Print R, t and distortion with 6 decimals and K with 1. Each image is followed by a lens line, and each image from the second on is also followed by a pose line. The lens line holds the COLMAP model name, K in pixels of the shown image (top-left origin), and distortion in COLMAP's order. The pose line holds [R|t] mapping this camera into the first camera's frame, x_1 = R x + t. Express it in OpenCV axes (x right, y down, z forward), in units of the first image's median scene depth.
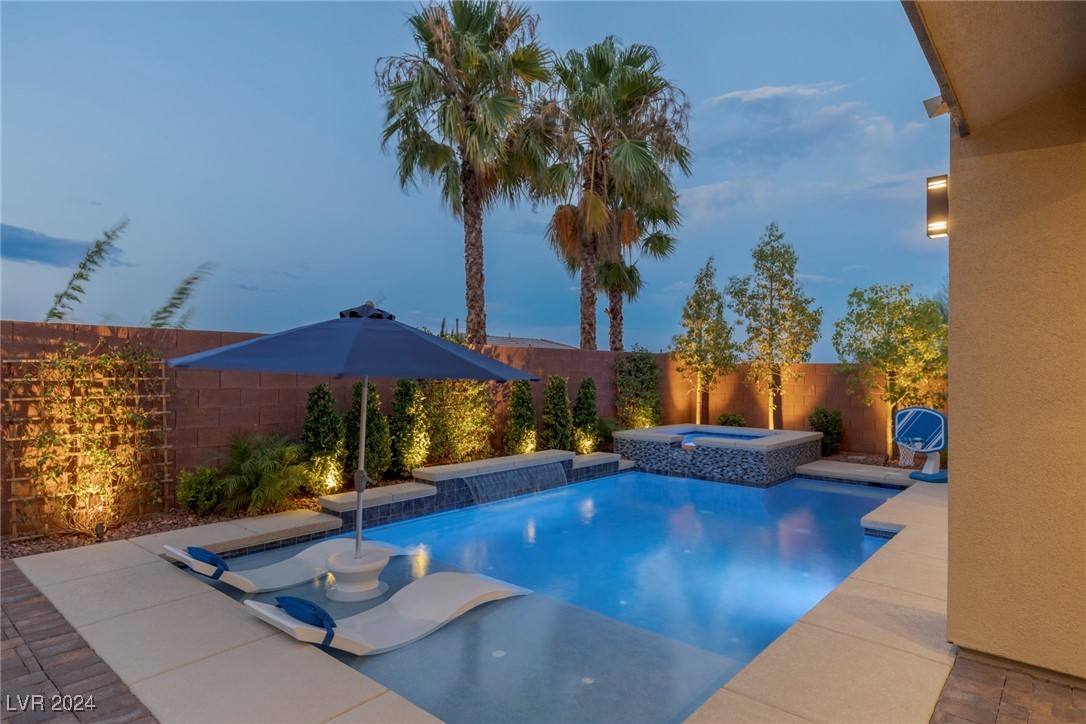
lens RADIAL K [[608.3, 0, 548.1], [0, 608.3, 374.1], [0, 0, 1]] dist [0.016059, -0.000711]
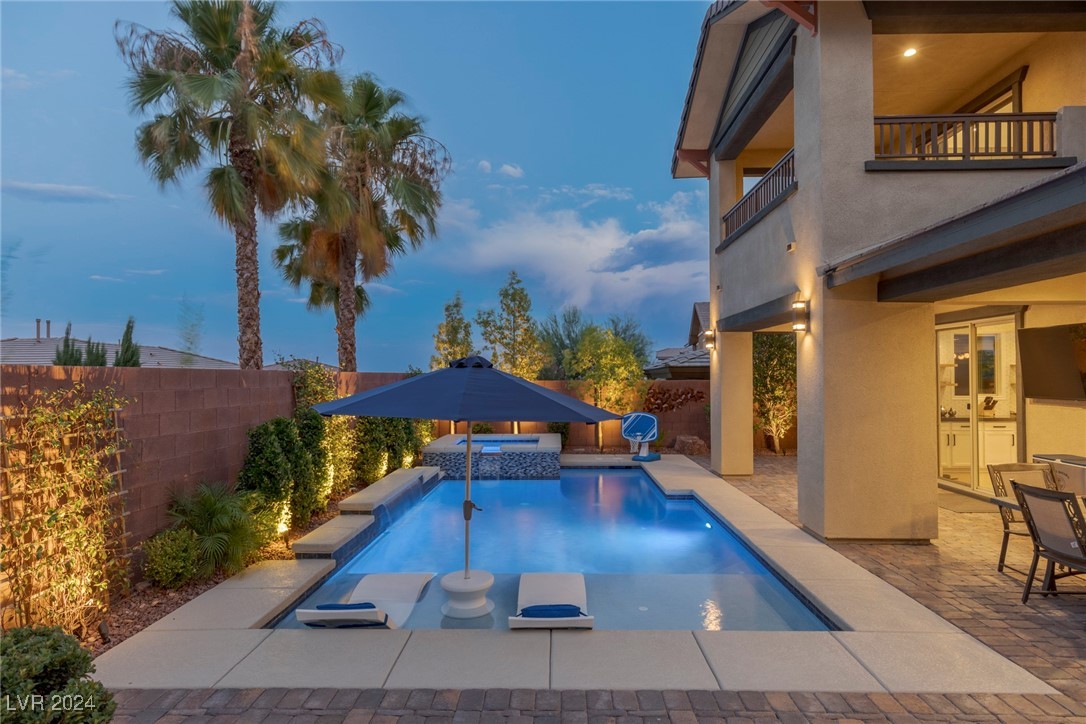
lens RADIAL K [[588.7, 0, 546.7], [0, 588.7, 369.9], [0, 0, 1]] dist [0.006420, -0.000267]
pose [[0.774709, -0.004793, 0.632300, -0.414006], [0.013212, 0.999876, -0.008609, -0.035187], [-0.632180, 0.015024, 0.774676, 0.022840]]
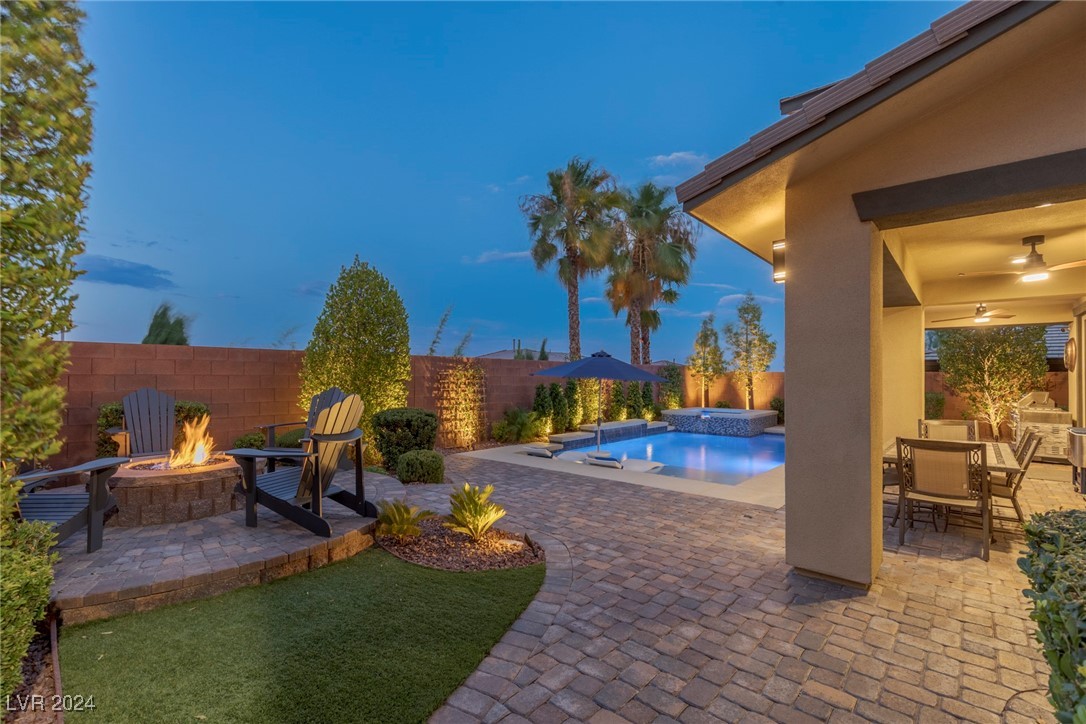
lens RADIAL K [[487.7, 0, 547.0], [0, 487.7, 372.9], [0, 0, 1]] dist [0.011838, -0.001152]
pose [[0.999999, -0.001608, 0.000024, -0.242652], [0.001609, 0.999946, -0.010237, -0.001917], [-0.000008, 0.010237, 0.999948, -0.464024]]
